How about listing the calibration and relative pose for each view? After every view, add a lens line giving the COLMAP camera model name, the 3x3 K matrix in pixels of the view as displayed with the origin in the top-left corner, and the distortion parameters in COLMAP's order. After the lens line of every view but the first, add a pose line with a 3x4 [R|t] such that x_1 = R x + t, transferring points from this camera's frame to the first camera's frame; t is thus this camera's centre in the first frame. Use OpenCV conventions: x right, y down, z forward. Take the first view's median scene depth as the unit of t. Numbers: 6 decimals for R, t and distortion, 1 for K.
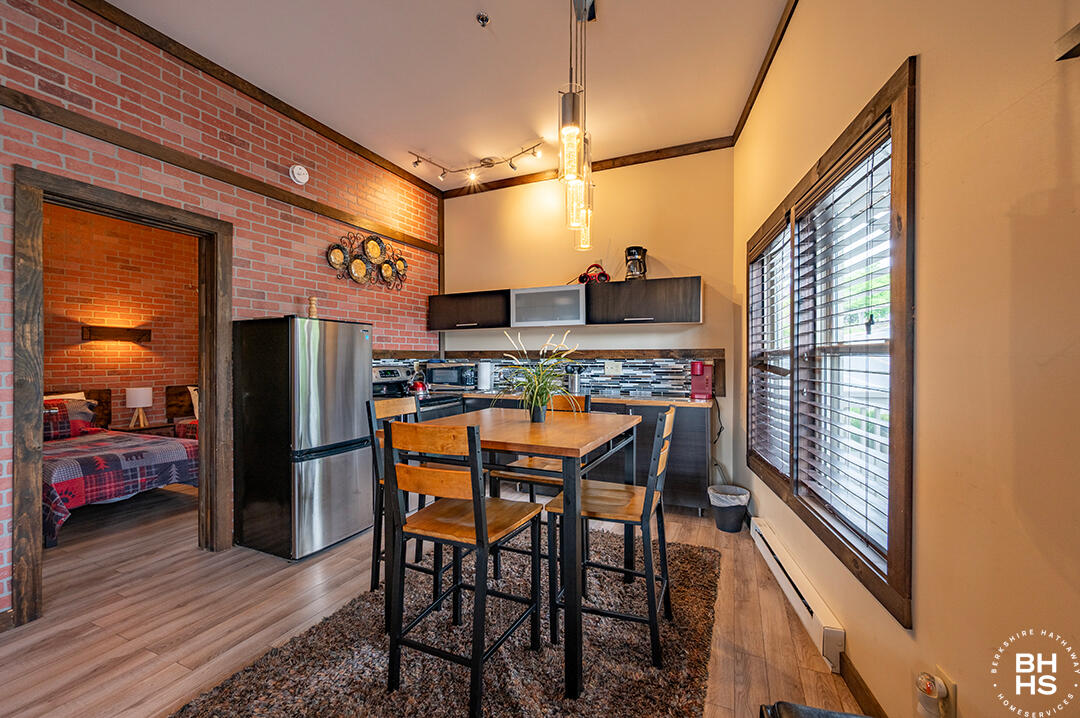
lens RADIAL K [[436.2, 0, 540.0], [0, 436.2, 360.6], [0, 0, 1]] dist [0.000857, 0.000003]
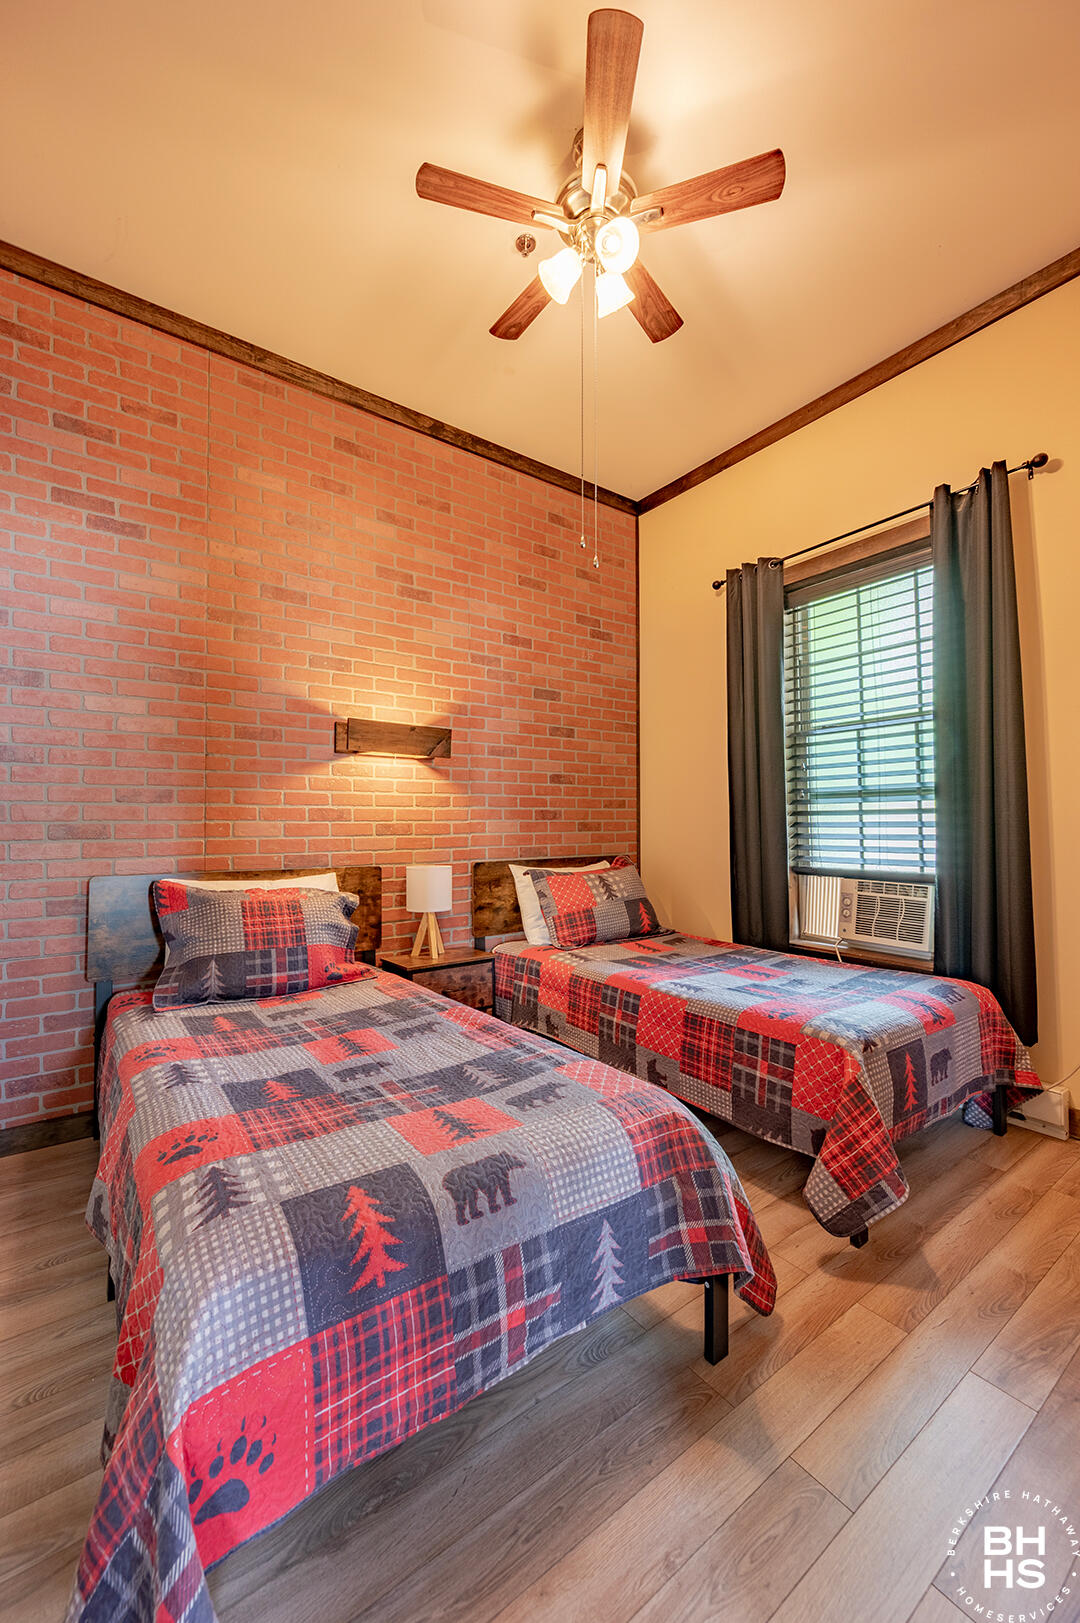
lens RADIAL K [[655.5, 0, 531.1], [0, 655.5, 806.2], [0, 0, 1]] dist [0.000857, 0.000003]
pose [[0.862363, -0.014355, -0.506087, -0.507315], [-0.001681, 0.999511, -0.031214, 0.024008], [0.506287, 0.027769, 0.861918, 0.496317]]
